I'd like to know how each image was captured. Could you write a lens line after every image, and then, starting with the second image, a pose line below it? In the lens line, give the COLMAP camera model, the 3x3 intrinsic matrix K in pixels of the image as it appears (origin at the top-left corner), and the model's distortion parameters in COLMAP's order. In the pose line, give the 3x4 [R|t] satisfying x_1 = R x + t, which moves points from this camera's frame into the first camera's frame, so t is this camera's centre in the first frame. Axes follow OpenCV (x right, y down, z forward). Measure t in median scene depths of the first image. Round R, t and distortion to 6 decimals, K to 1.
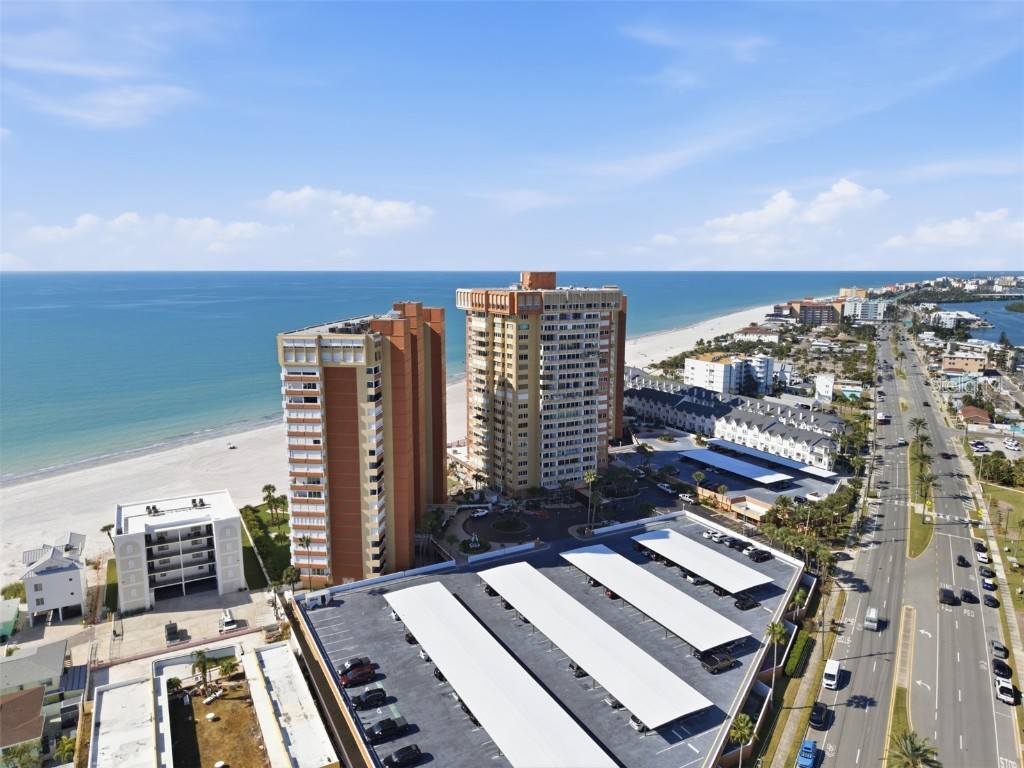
lens RADIAL K [[682.7, 0, 508.4], [0, 682.7, 384.1], [0, 0, 1]] dist [0.033464, -0.030436]
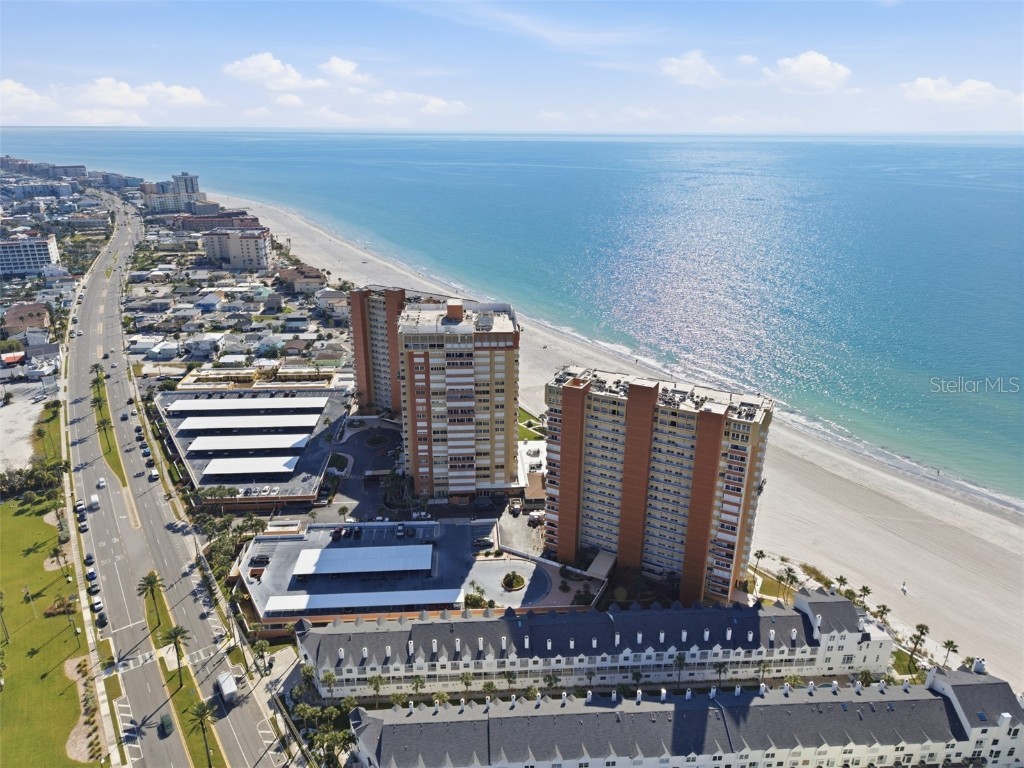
lens RADIAL K [[682.7, 0, 508.4], [0, 682.7, 384.1], [0, 0, 1]] dist [0.033464, -0.030436]
pose [[-0.415447, 0.321833, -0.850780, 1.315892], [-0.153803, 0.896996, 0.414420, -0.683094], [0.896520, 0.303022, -0.323155, 1.950718]]
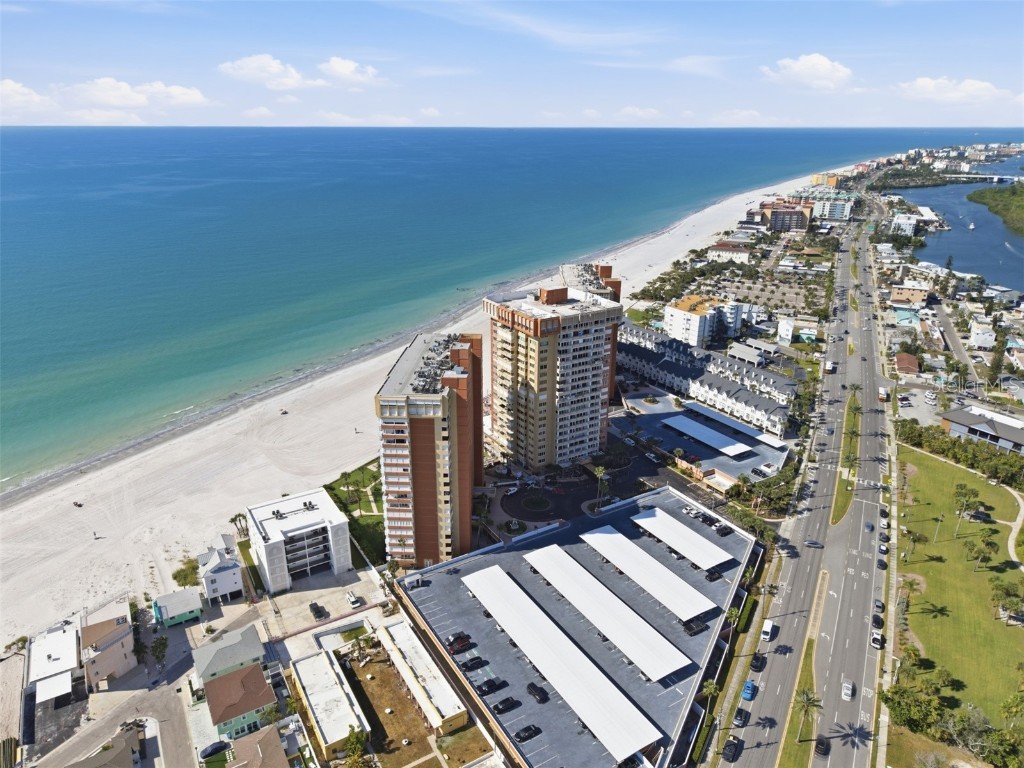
lens RADIAL K [[688.6, 0, 509.3], [0, 688.6, 372.3], [0, 0, 1]] dist [0.037586, -0.033313]
pose [[0.998806, -0.015151, 0.046433, -0.120135], [0.006657, 0.984027, 0.177895, -0.307942], [-0.048387, -0.177373, 0.982953, -0.280434]]
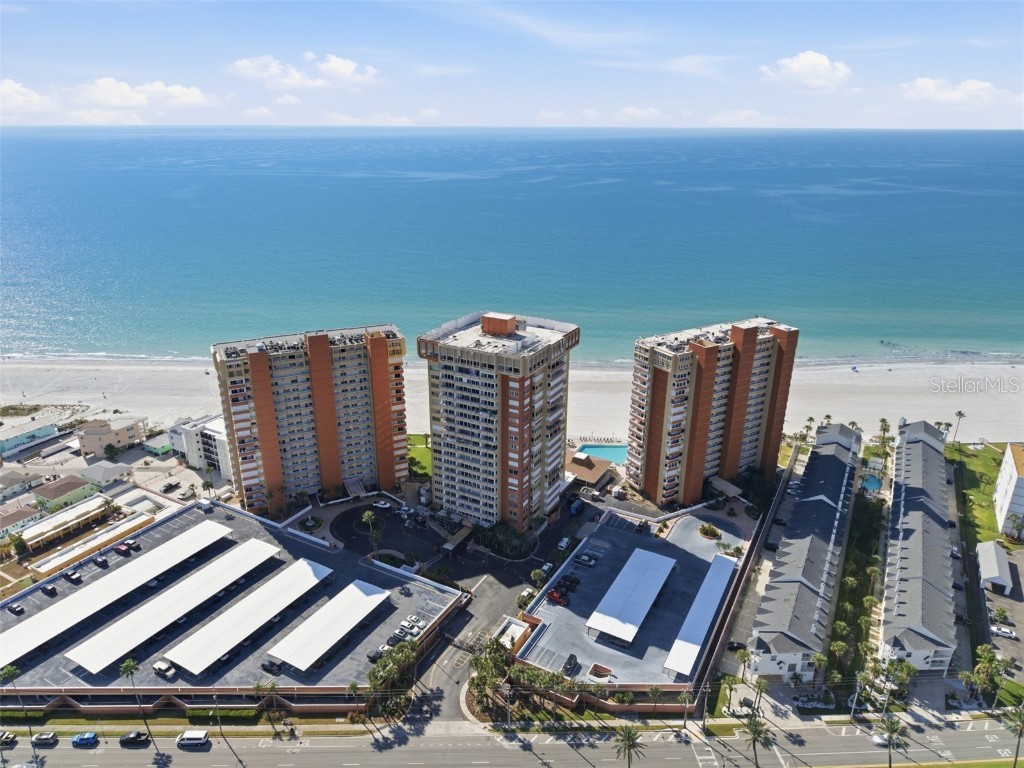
lens RADIAL K [[688.6, 0, 509.3], [0, 688.6, 372.3], [0, 0, 1]] dist [0.037586, -0.033313]
pose [[0.536816, 0.290844, -0.791984, 1.167814], [-0.146463, 0.956576, 0.252014, -0.452252], [0.830889, -0.019289, 0.556103, 0.584114]]
